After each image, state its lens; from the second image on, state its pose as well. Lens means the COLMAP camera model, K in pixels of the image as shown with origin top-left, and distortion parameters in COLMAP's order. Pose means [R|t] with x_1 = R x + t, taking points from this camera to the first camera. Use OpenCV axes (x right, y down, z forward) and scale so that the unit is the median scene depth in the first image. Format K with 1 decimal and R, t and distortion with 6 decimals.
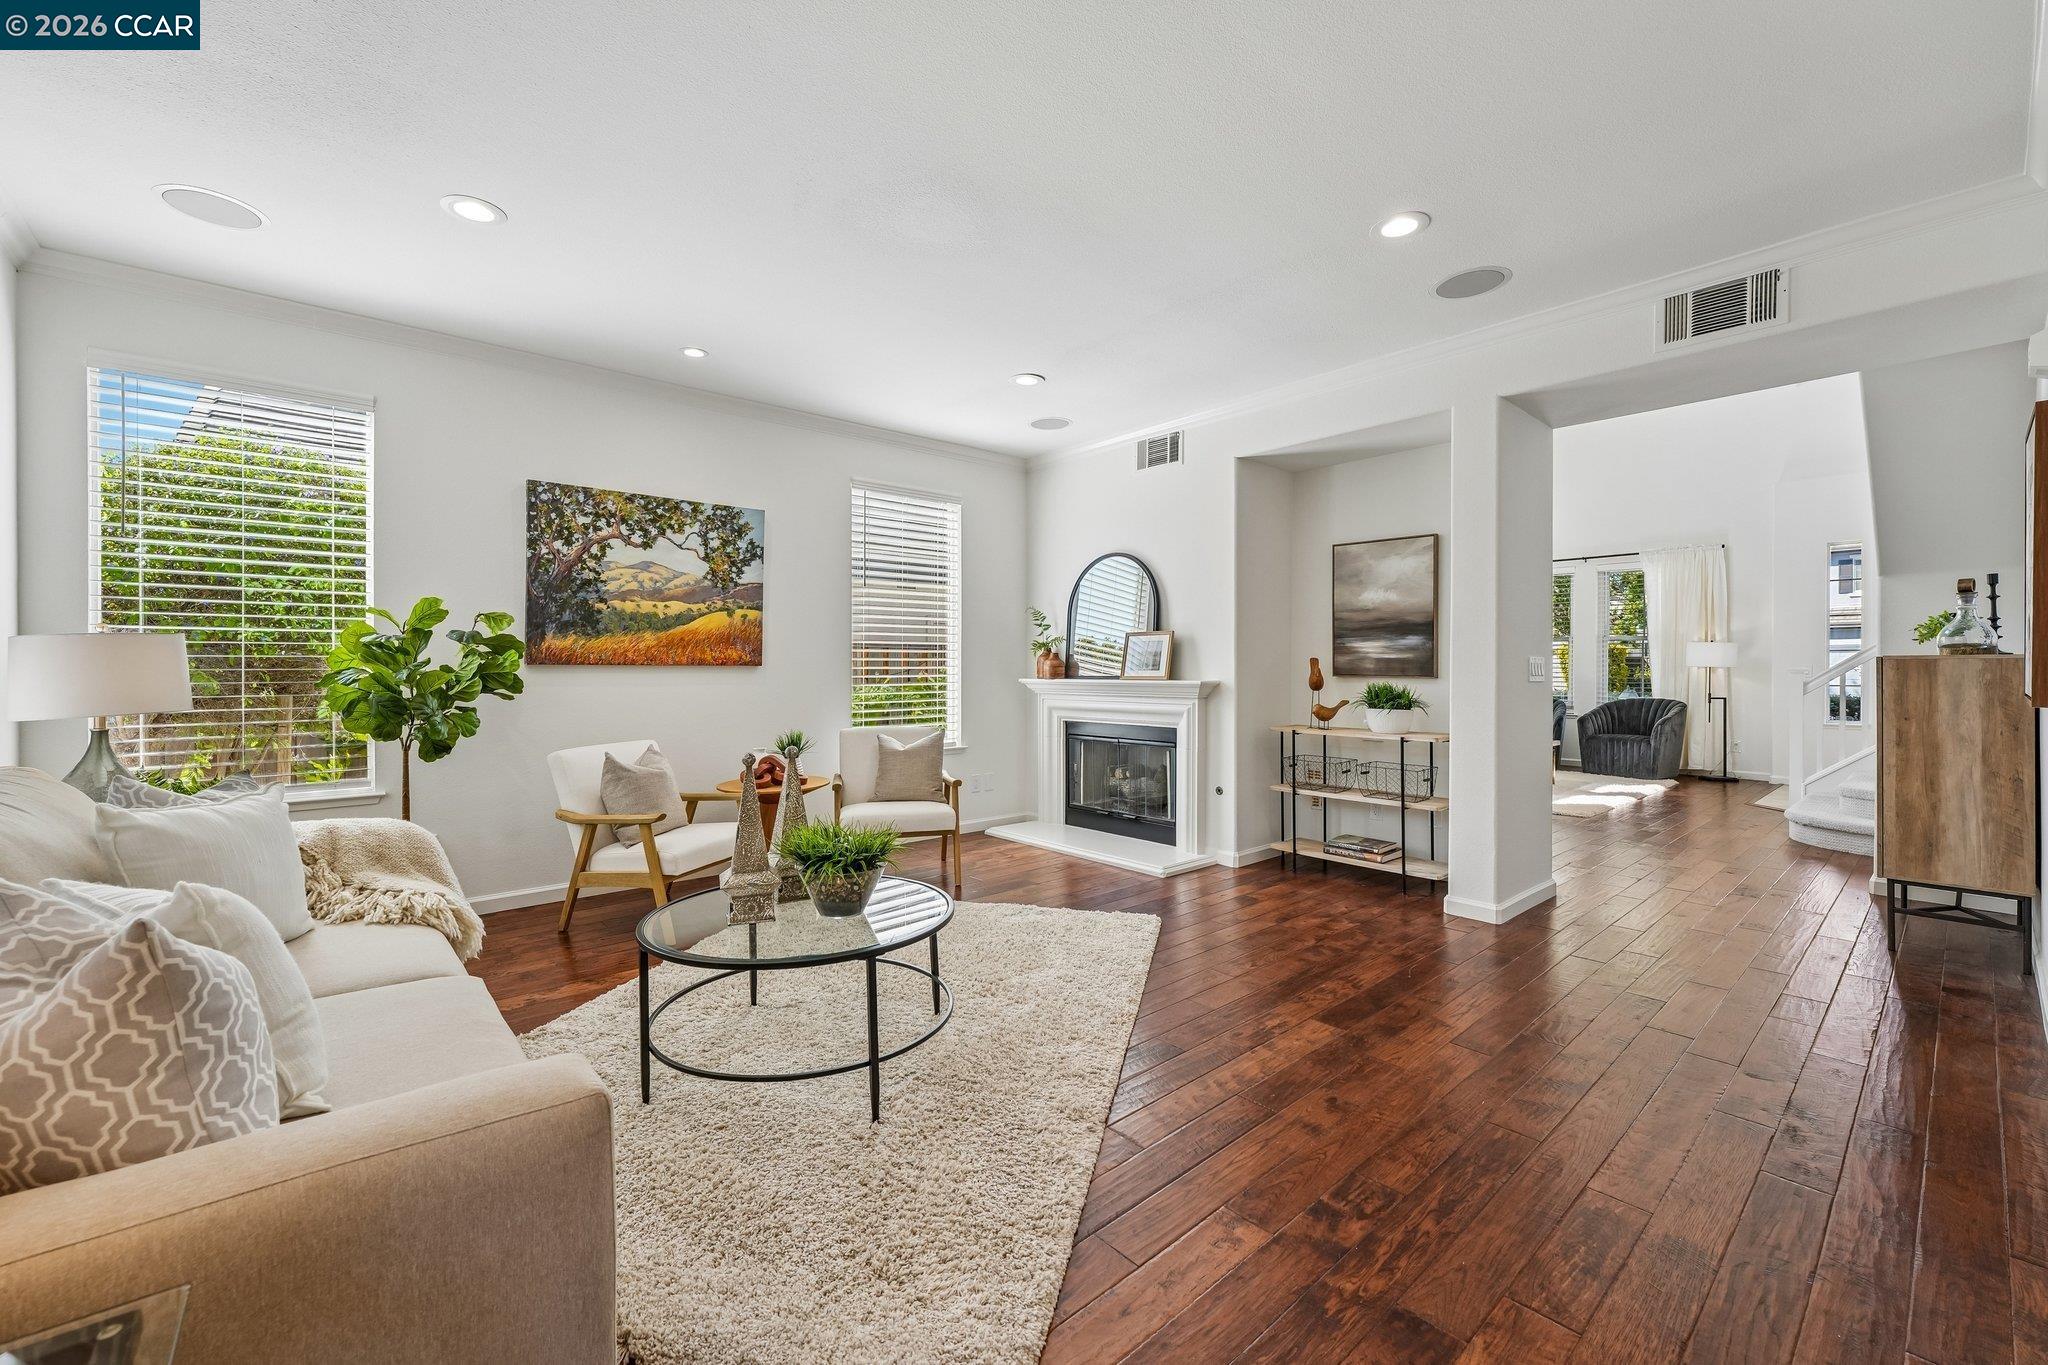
lens RADIAL K [[826.2, 0, 1012.7], [0, 826.2, 672.3], [0, 0, 1]] dist [-0.000940, 0.000130]
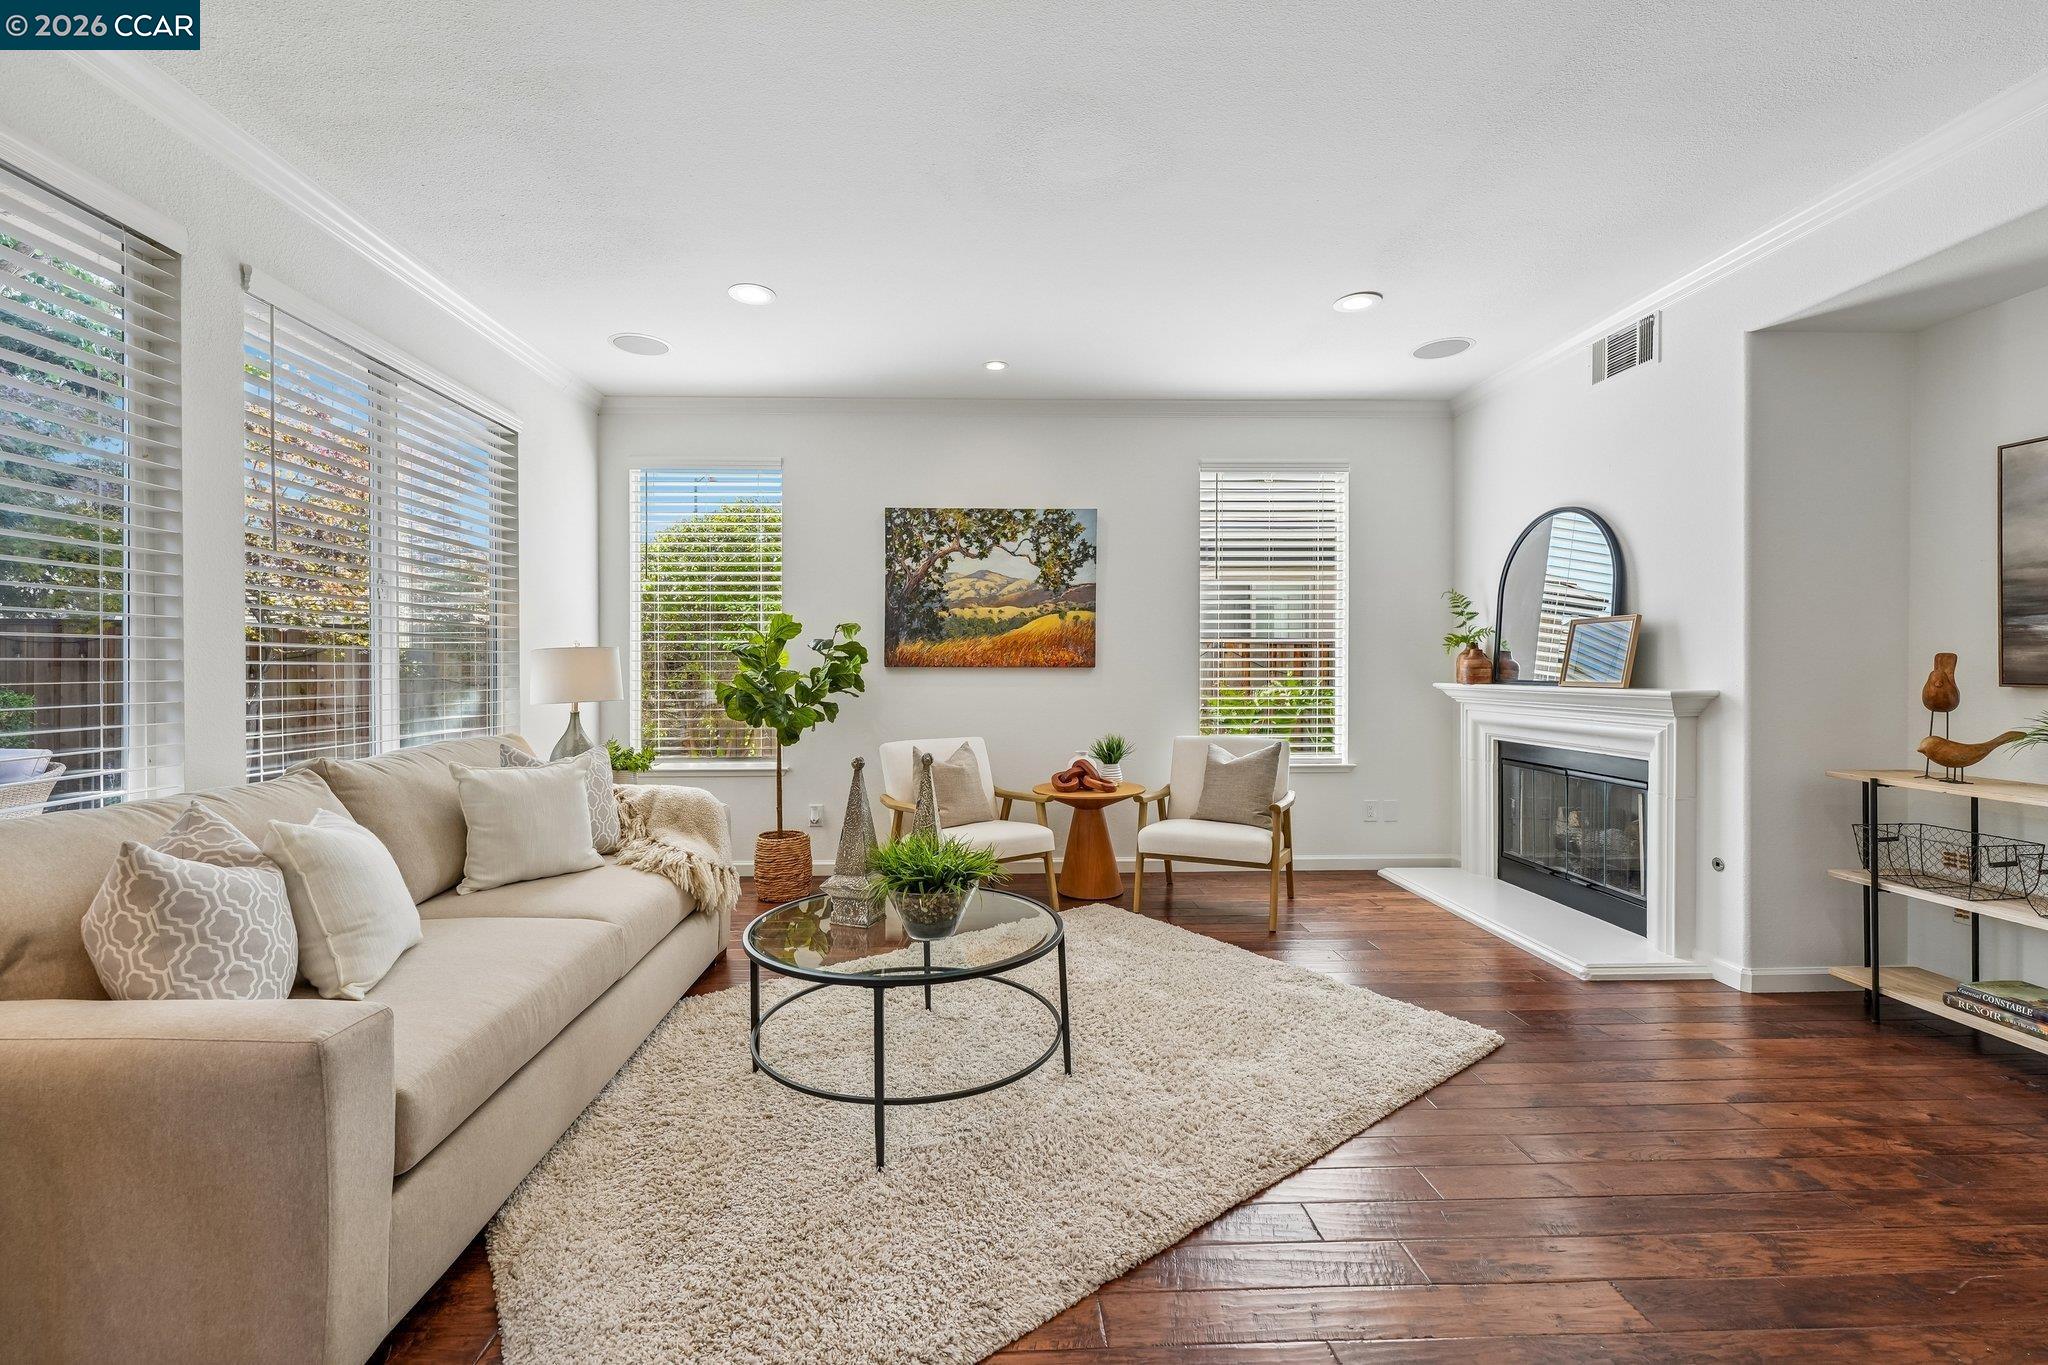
lens RADIAL K [[829.7, 0, 998.7], [0, 829.7, 670.7], [0, 0, 1]] dist [0.000092, -0.000015]
pose [[0.776007, 0.002462, -0.630720, 0.241047], [-0.002486, 0.999997, 0.000845, -0.004793], [0.630720, 0.000912, 0.776010, 0.170255]]
